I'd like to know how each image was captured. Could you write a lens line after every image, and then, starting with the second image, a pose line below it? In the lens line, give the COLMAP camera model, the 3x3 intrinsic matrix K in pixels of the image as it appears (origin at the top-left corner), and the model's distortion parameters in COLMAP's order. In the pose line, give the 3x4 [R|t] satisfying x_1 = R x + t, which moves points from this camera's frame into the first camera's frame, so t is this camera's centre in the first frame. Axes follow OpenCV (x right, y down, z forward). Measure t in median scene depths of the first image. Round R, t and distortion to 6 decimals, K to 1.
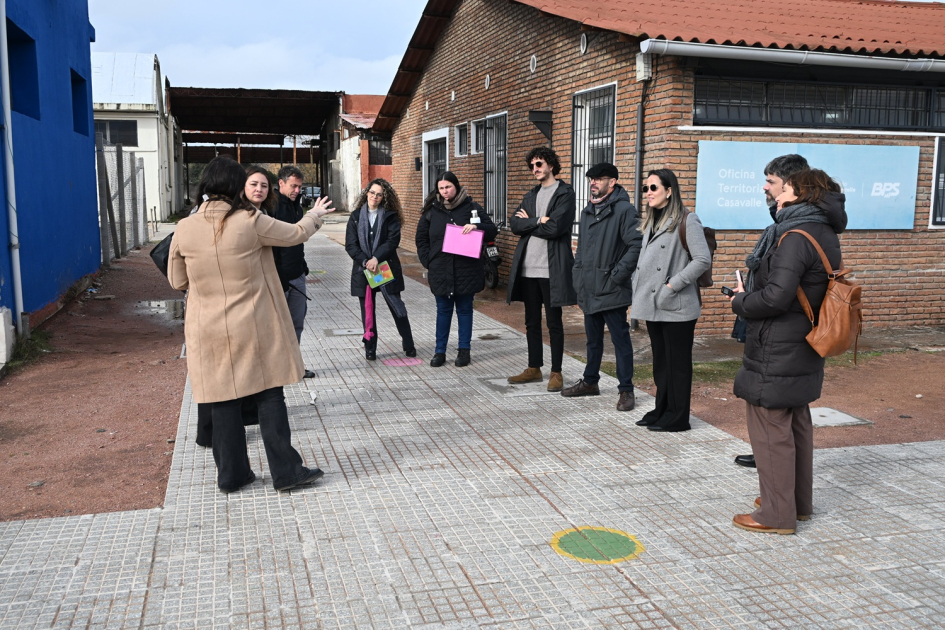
lens RADIAL K [[891.2, 0, 476.2], [0, 891.2, 309.7], [0, 0, 1]] dist [-0.022562, 0.000000]
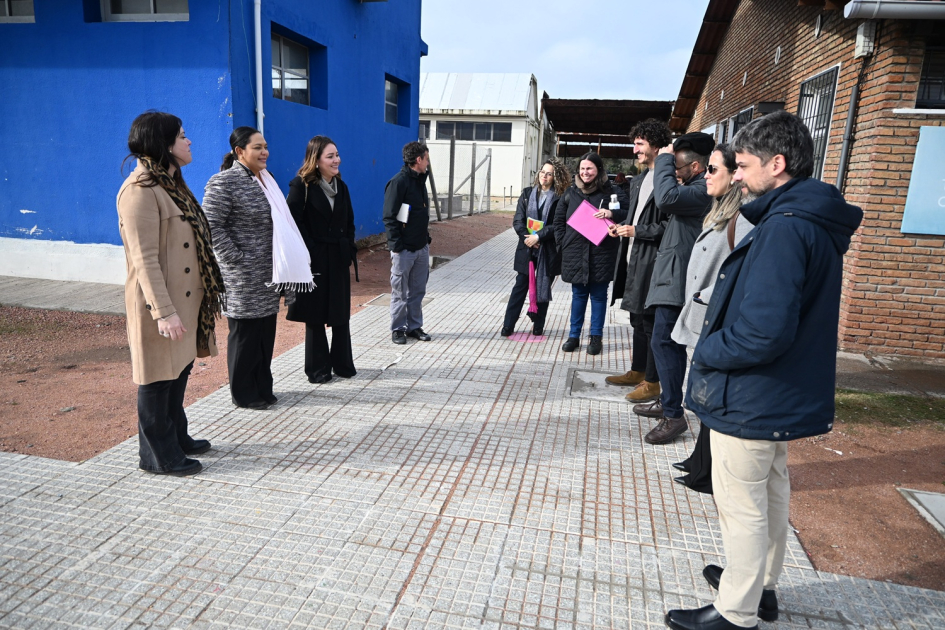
lens RADIAL K [[641.7, 0, 468.7], [0, 641.7, 313.3], [0, 0, 1]] dist [-0.010956, 0.003656]
pose [[0.884820, 0.132099, -0.446814, 0.152832], [-0.099703, 0.990435, 0.095377, -0.027714], [0.455140, -0.039843, 0.889528, 0.242037]]
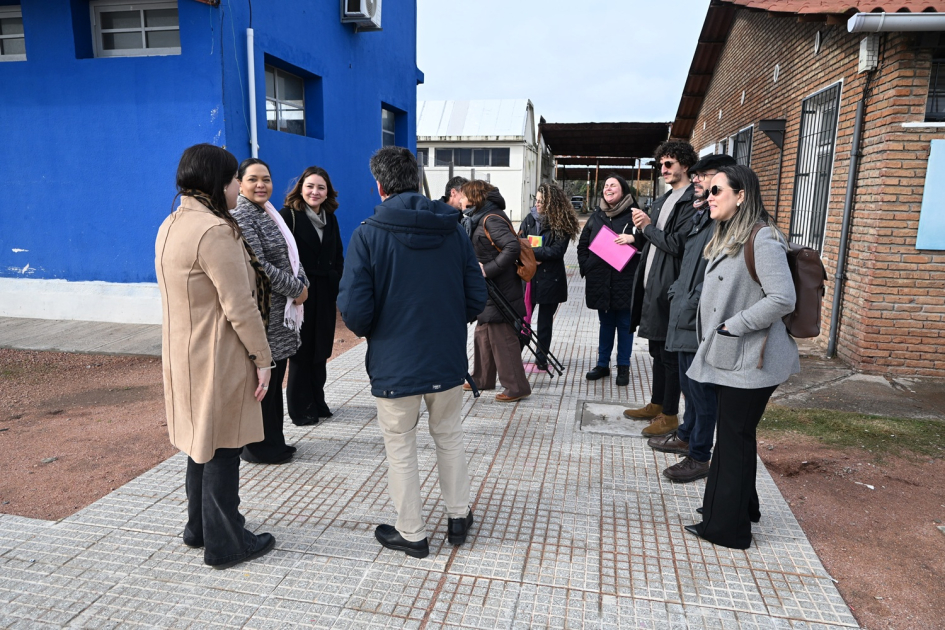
lens RADIAL K [[641.7, 0, 468.6], [0, 641.7, 312.7], [0, 0, 1]] dist [-0.010956, 0.003656]
pose [[0.885709, 0.091696, -0.455095, 0.143609], [-0.073752, 0.995642, 0.057074, -0.031594], [0.458345, -0.016987, 0.888612, 0.260429]]
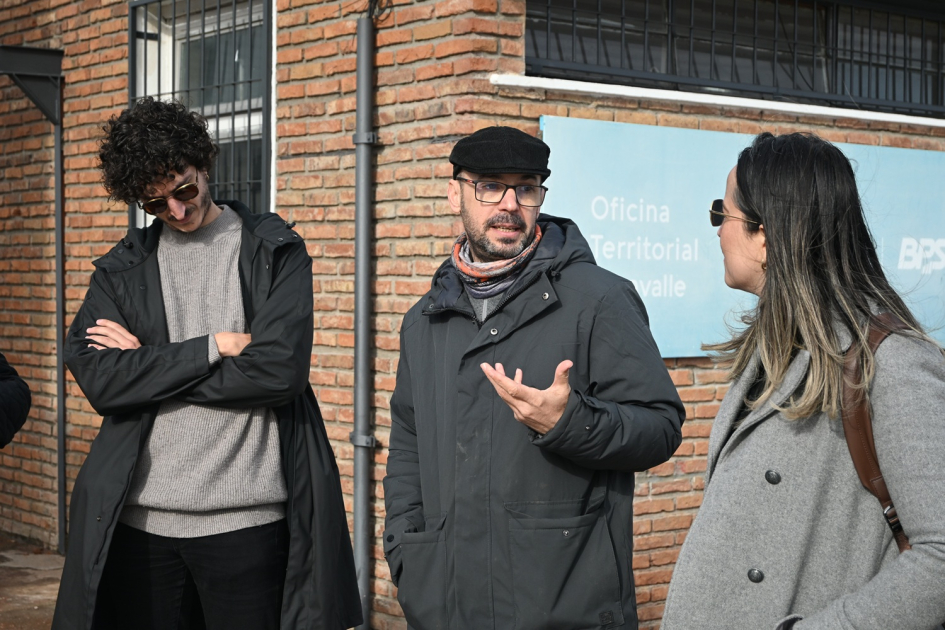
lens RADIAL K [[1644.4, 0, 493.1], [0, 1644.4, 302.9], [0, 0, 1]] dist [0.023795, 0.000000]
pose [[0.917158, -0.006123, 0.398476, -0.032775], [0.051926, 0.993194, -0.104255, -0.042250], [-0.395126, 0.116310, 0.911234, 0.375508]]
